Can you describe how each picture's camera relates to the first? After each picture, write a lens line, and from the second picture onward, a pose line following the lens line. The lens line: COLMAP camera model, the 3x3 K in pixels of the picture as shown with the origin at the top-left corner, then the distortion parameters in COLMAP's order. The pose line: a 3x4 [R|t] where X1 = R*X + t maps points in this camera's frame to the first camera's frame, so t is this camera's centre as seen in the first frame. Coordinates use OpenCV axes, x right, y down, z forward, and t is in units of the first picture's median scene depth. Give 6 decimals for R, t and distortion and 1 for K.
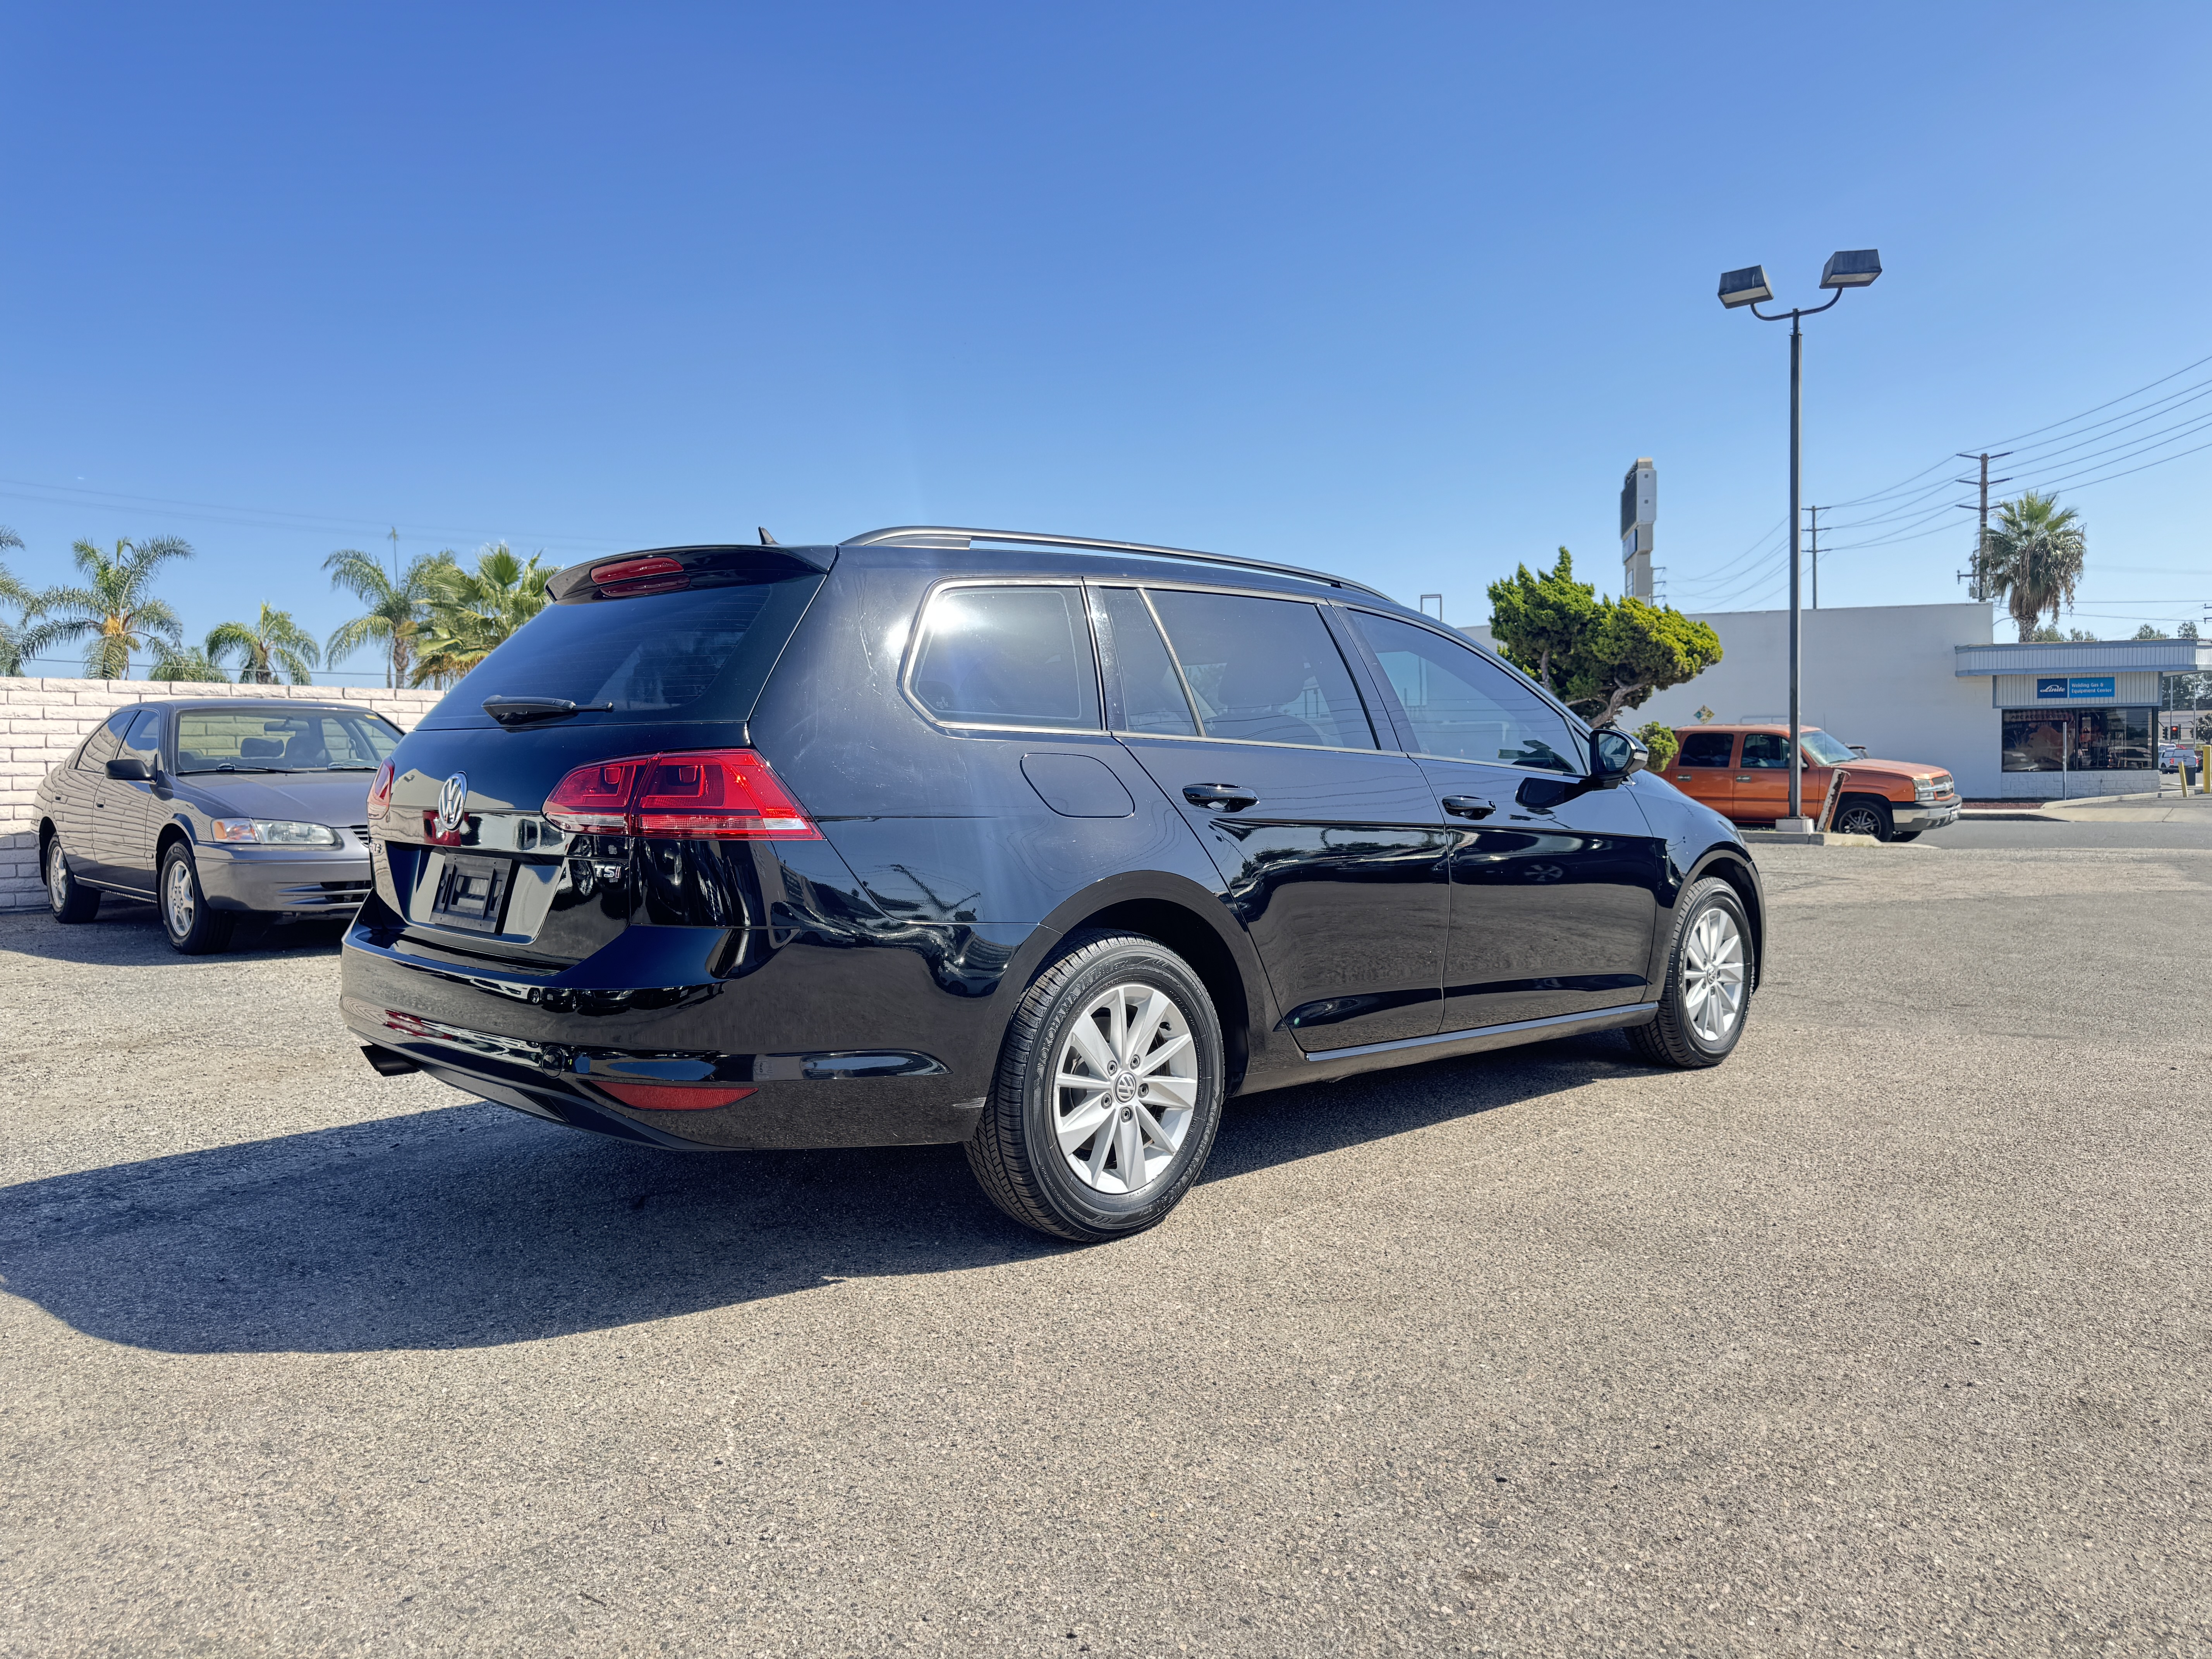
lens RADIAL K [[1523.2, 0, 1109.9], [0, 1523.2, 832.3], [0, 0, 1]] dist [0.042351, -0.053332]
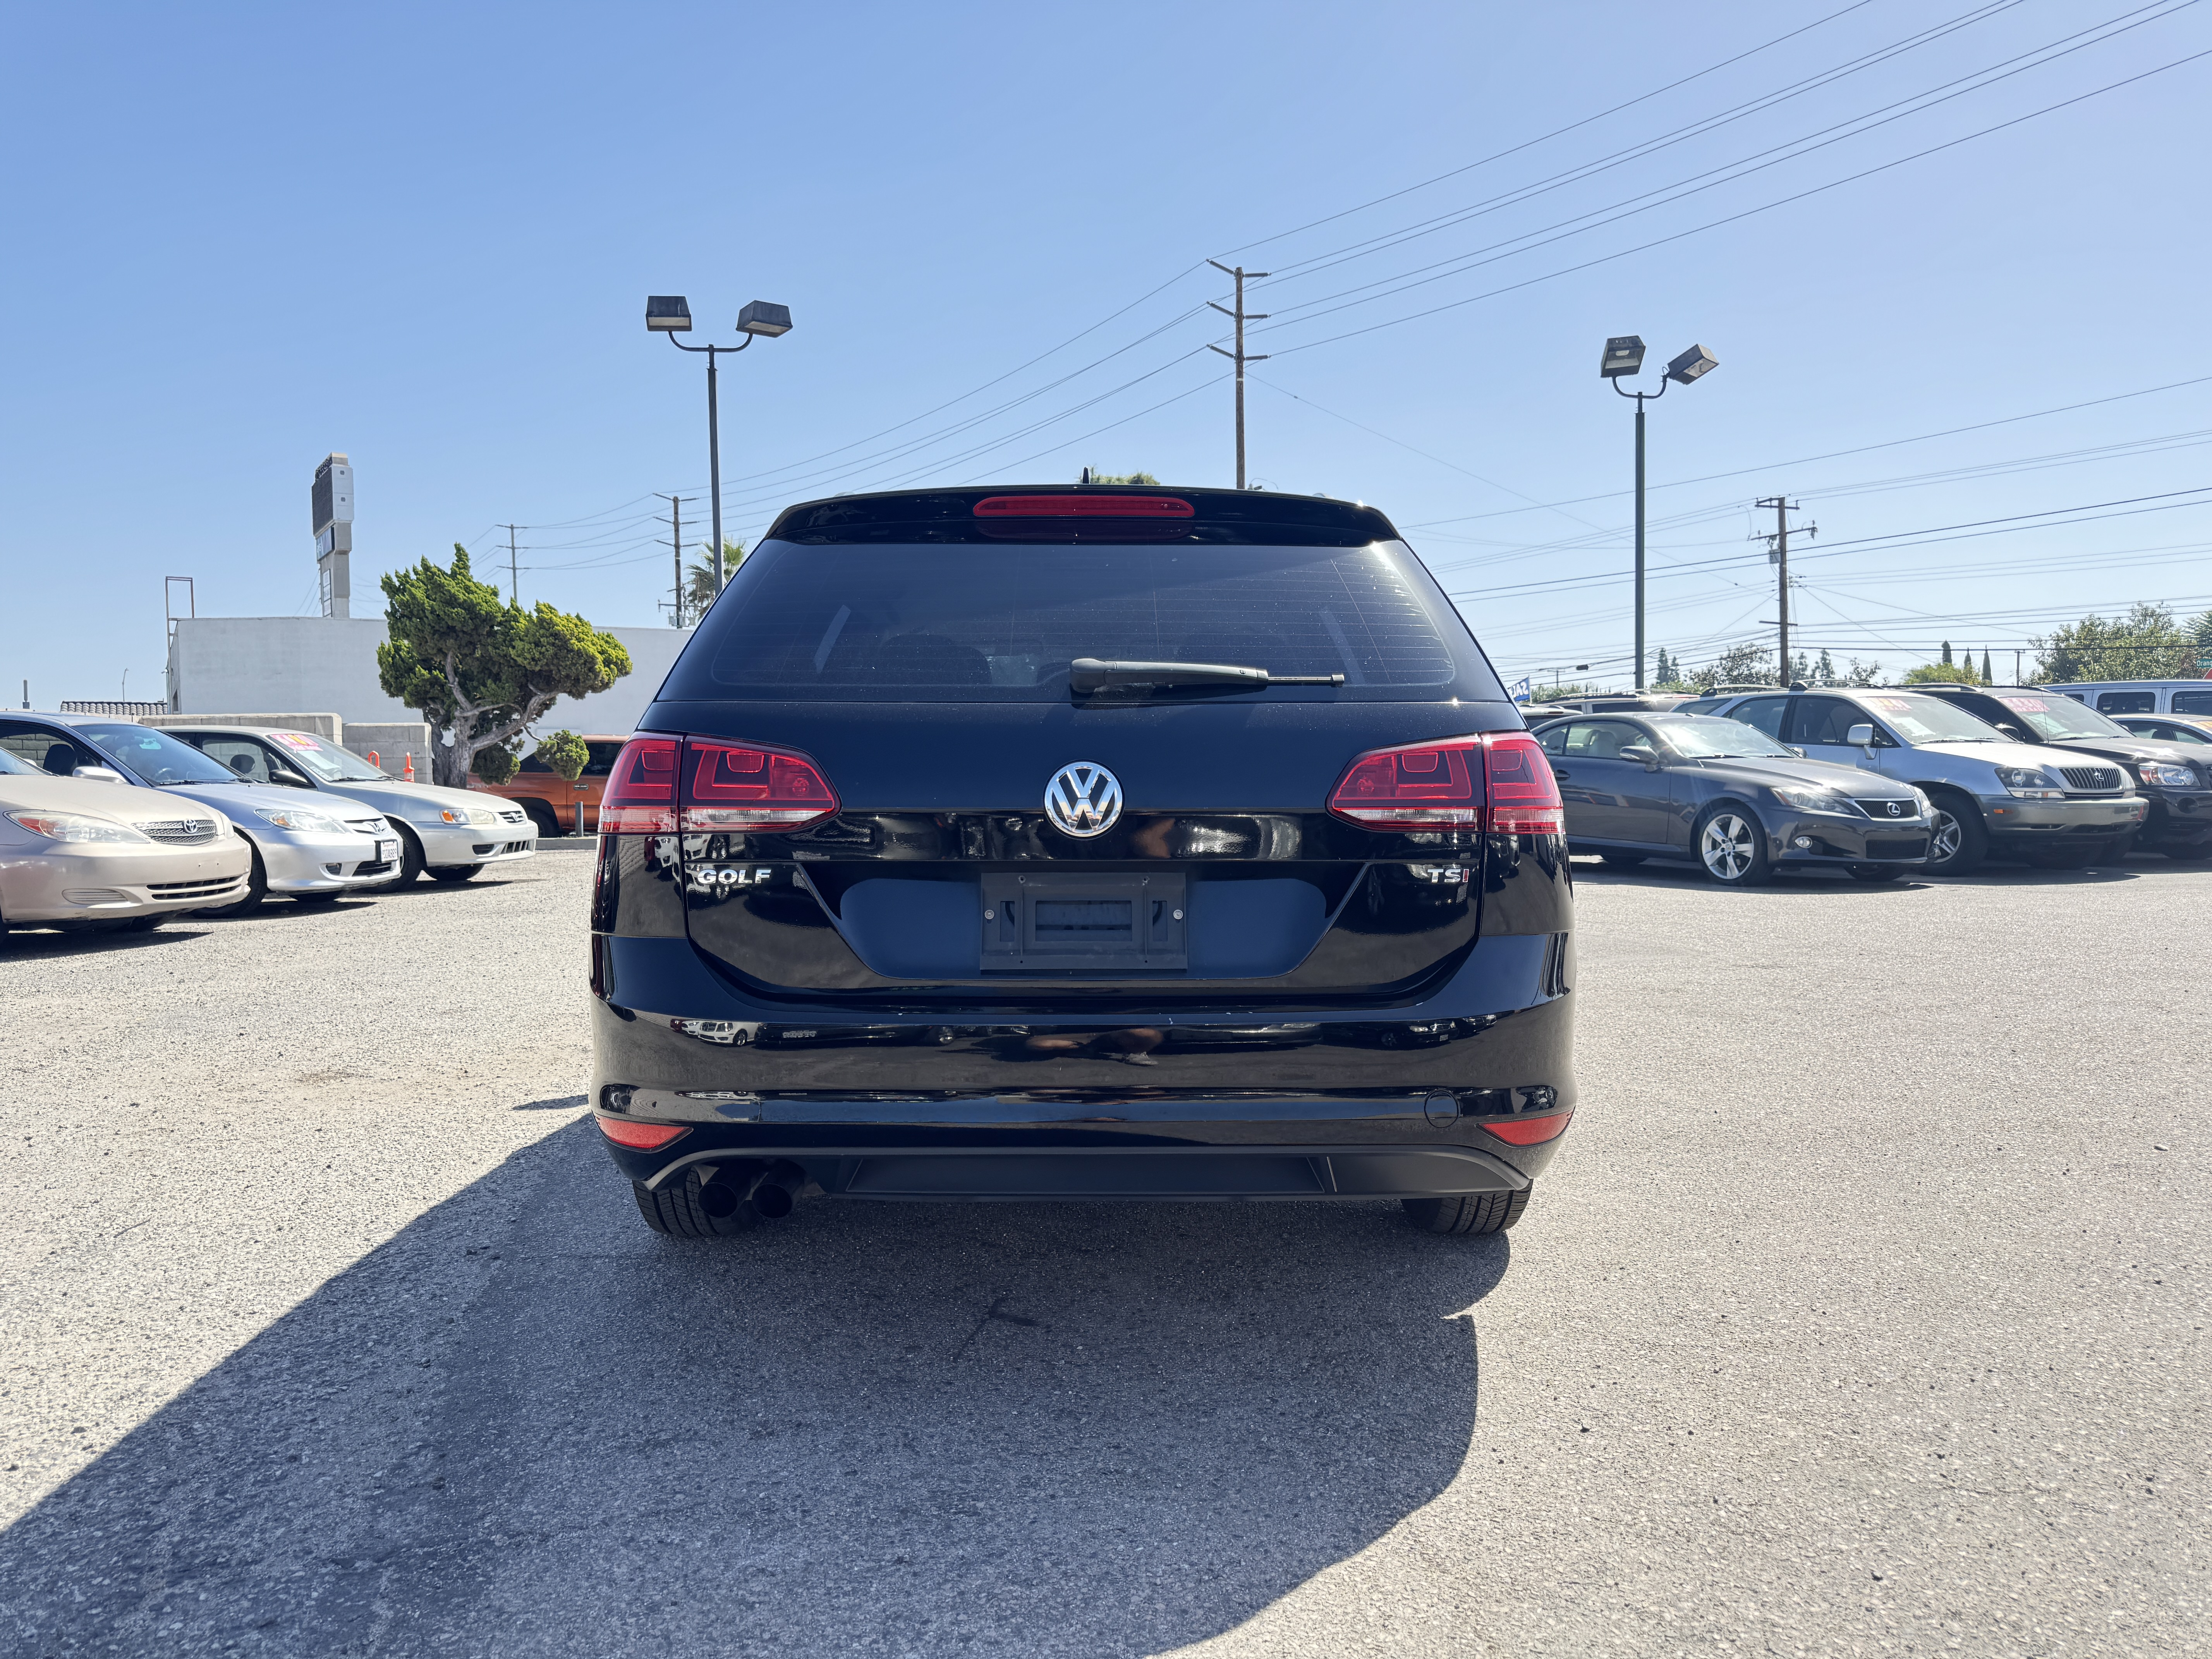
lens RADIAL K [[1523.2, 0, 1104.0], [0, 1523.2, 839.1], [0, 0, 1]] dist [0.042351, -0.053332]
pose [[0.707584, -0.029475, 0.706014, -0.826502], [0.031318, 0.999456, 0.010338, -0.007246], [-0.705935, 0.014796, 0.708122, 0.425196]]
